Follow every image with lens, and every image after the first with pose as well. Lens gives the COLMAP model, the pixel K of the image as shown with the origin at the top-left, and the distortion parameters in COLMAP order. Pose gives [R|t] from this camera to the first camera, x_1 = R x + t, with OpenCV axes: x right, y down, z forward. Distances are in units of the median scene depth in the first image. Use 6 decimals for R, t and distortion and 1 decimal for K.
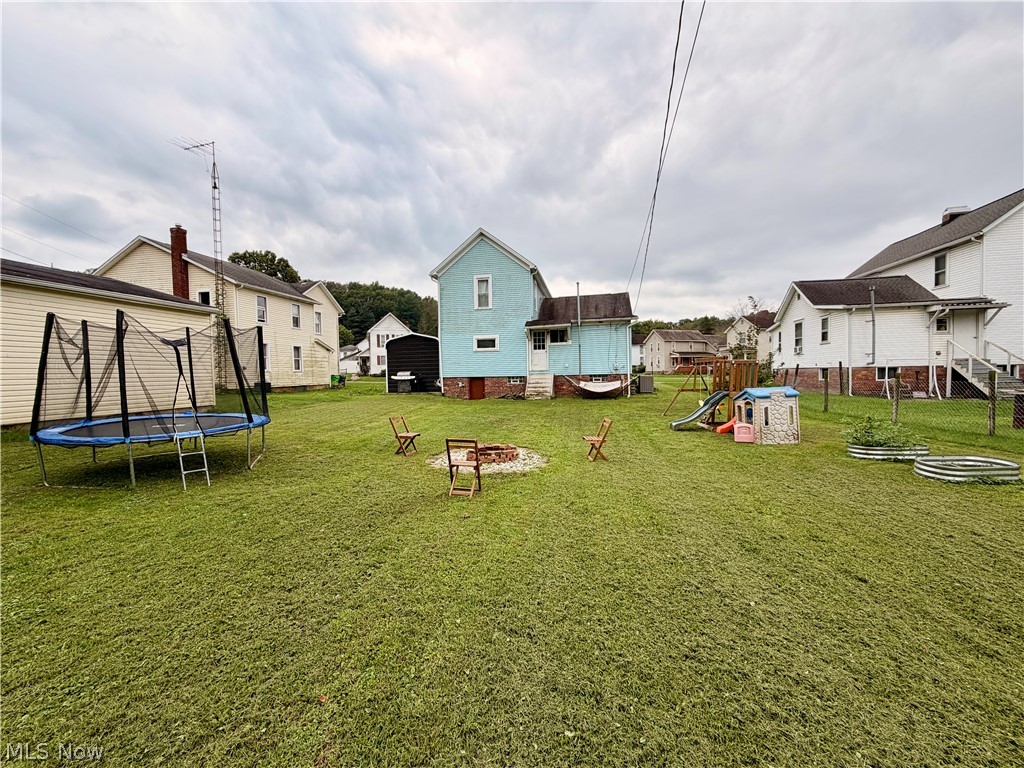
lens RADIAL K [[414.8, 0, 506.7], [0, 414.8, 387.7], [0, 0, 1]] dist [-0.001255, -0.000036]
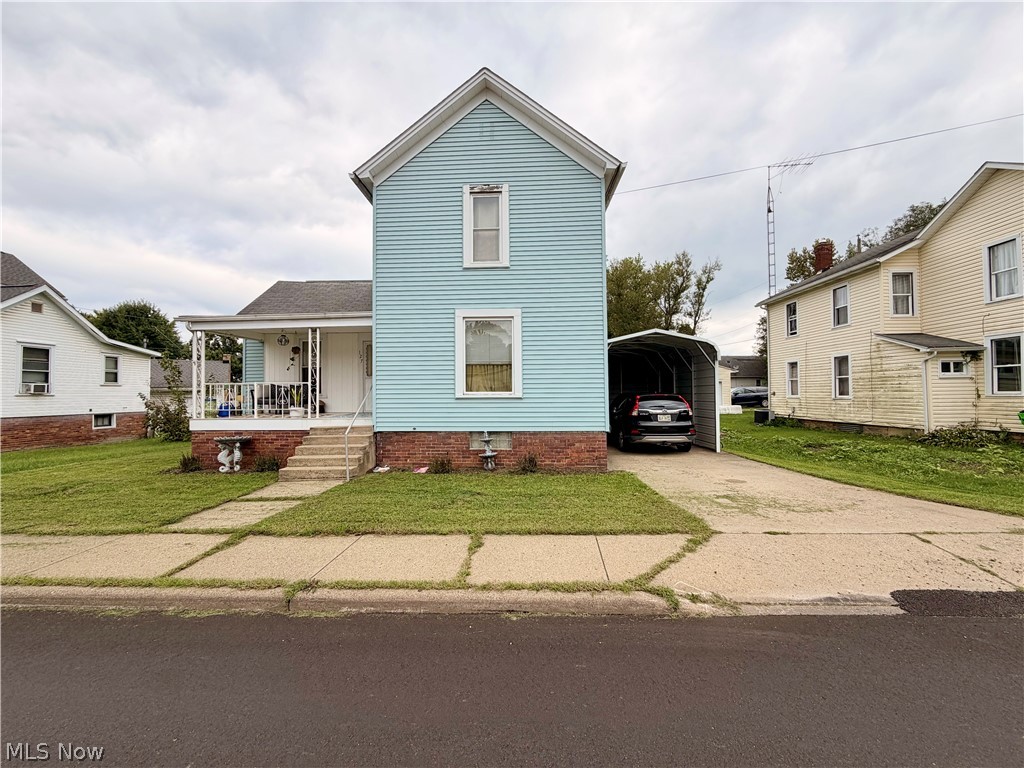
lens RADIAL K [[414.8, 0, 506.7], [0, 414.8, 387.7], [0, 0, 1]] dist [-0.001255, -0.000036]
pose [[-0.986591, 0.024057, -0.161432, 0.081994], [0.021236, 0.999591, 0.019177, -0.093929], [0.161827, 0.015492, -0.986697, 1.862418]]
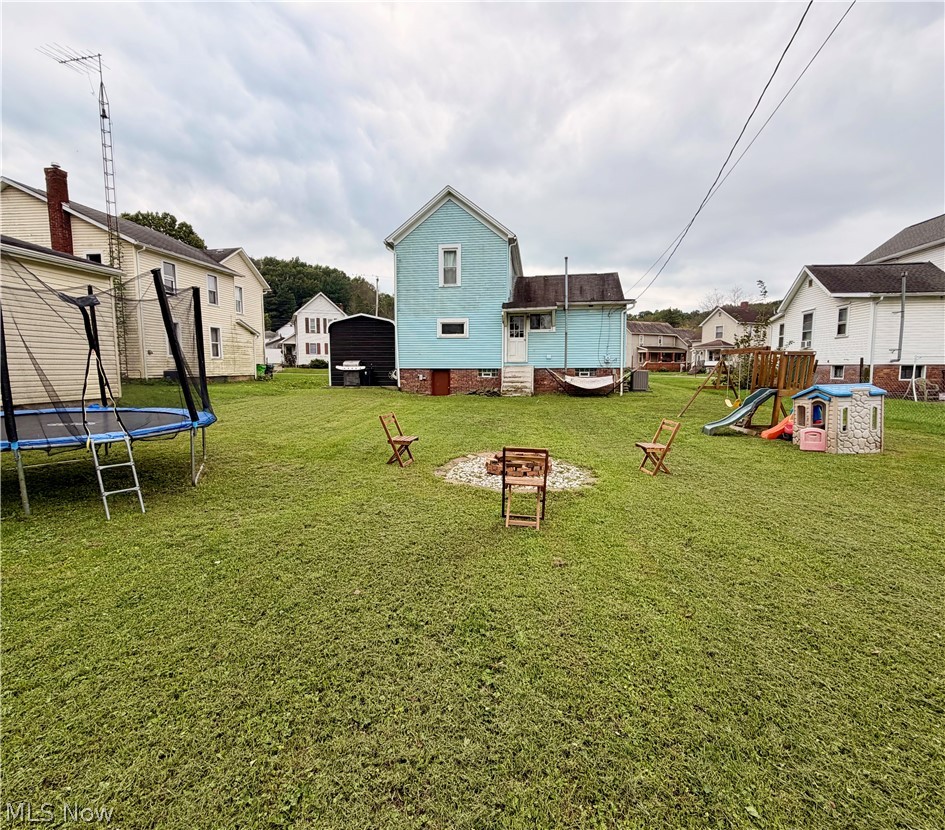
lens RADIAL K [[456.8, 0, 472.5], [0, 456.8, 415.0], [0, 0, 1]] dist [0.000695, -0.001454]
pose [[0.997538, 0.011040, 0.069251, -0.073841], [-0.015653, 0.997668, 0.066428, 0.005574], [-0.068356, -0.067348, 0.995385, 0.071235]]
